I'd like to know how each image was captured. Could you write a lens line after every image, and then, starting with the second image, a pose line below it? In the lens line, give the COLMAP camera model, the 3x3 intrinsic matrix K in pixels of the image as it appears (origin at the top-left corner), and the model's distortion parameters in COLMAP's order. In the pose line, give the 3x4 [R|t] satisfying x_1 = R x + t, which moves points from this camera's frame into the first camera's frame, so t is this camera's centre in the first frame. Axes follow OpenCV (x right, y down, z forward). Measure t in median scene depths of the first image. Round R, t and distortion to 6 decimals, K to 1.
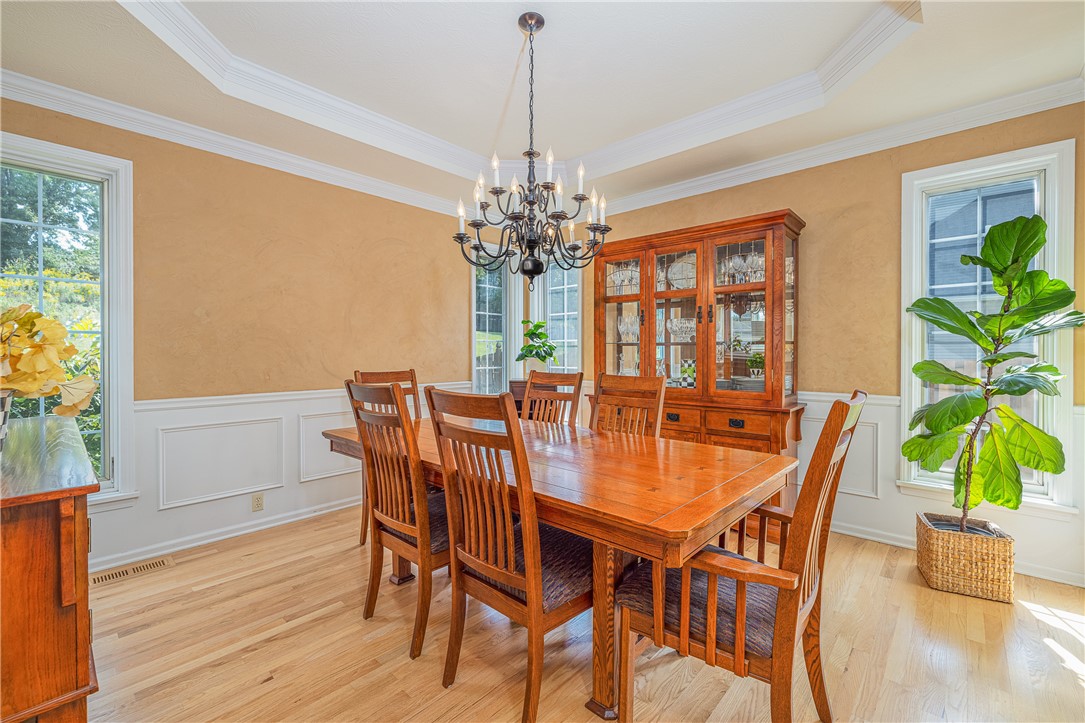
lens RADIAL K [[452.8, 0, 543.4], [0, 452.8, 356.2], [0, 0, 1]] dist [0.001111, -0.000140]
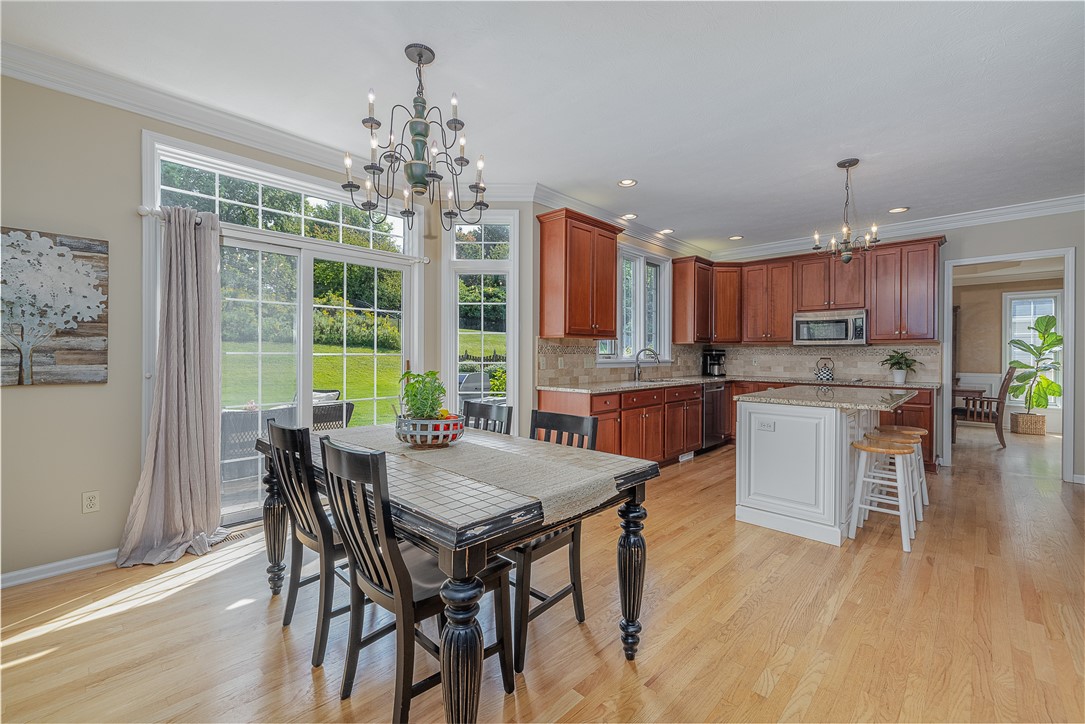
lens RADIAL K [[452.8, 0, 543.4], [0, 452.8, 356.7], [0, 0, 1]] dist [0.001111, -0.000140]
pose [[0.999574, 0.004259, -0.028872, -2.323886], [-0.004274, 0.999991, -0.000431, -0.001111], [0.028870, 0.000555, 0.999583, -2.215950]]
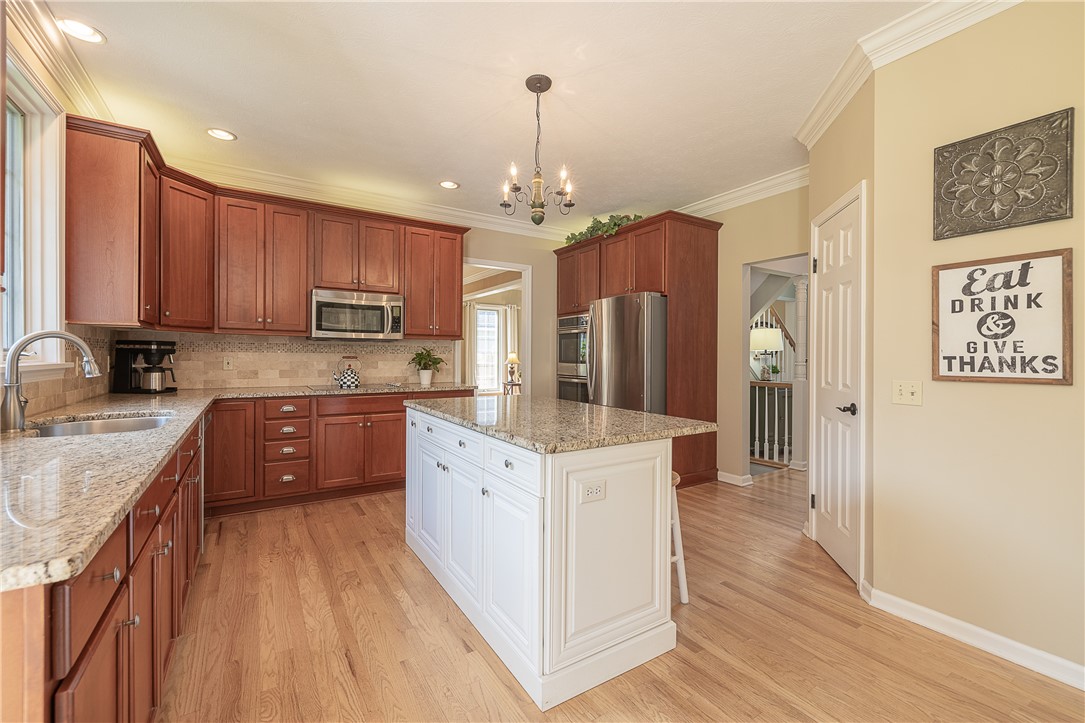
lens RADIAL K [[452.8, 0, 543.4], [0, 452.8, 356.2], [0, 0, 1]] dist [0.001111, -0.000140]
pose [[0.263857, 0.000077, 0.964562, -2.390158], [-0.001622, 0.999999, 0.000364, -0.005329], [-0.964560, -0.001661, 0.263857, -0.914224]]
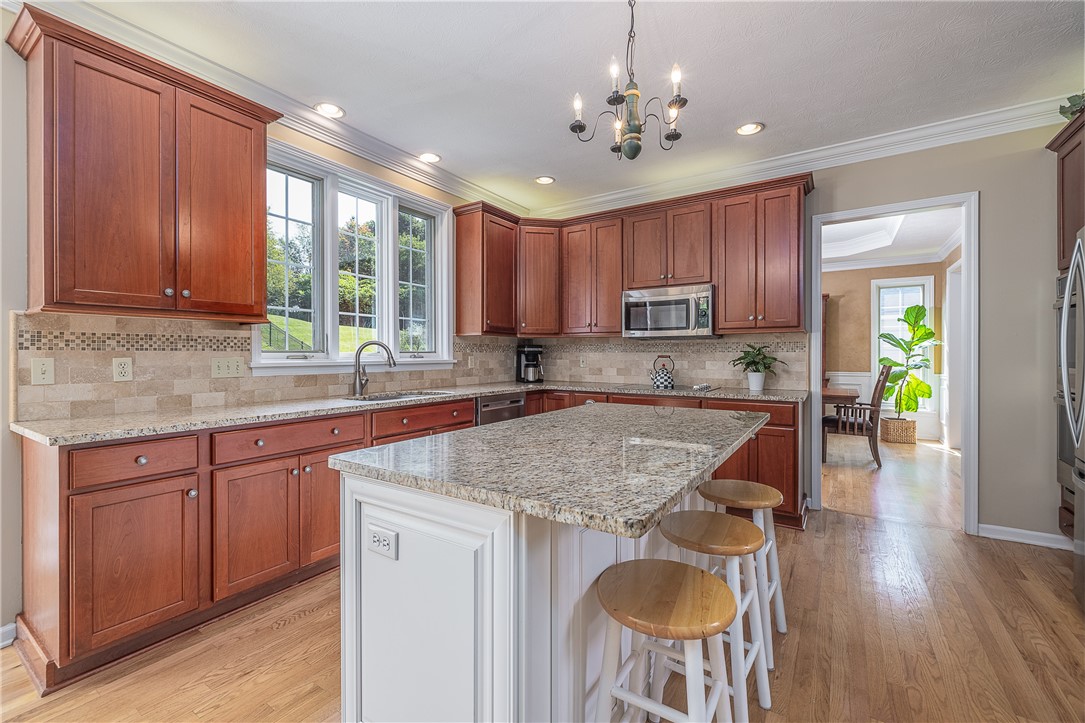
lens RADIAL K [[452.8, 0, 543.4], [0, 452.8, 356.2], [0, 0, 1]] dist [0.001111, -0.000140]
pose [[0.987950, -0.002272, 0.154755, -1.576703], [0.002428, 0.999997, -0.000819, -0.000026], [-0.154752, 0.001185, 0.987953, -1.332007]]
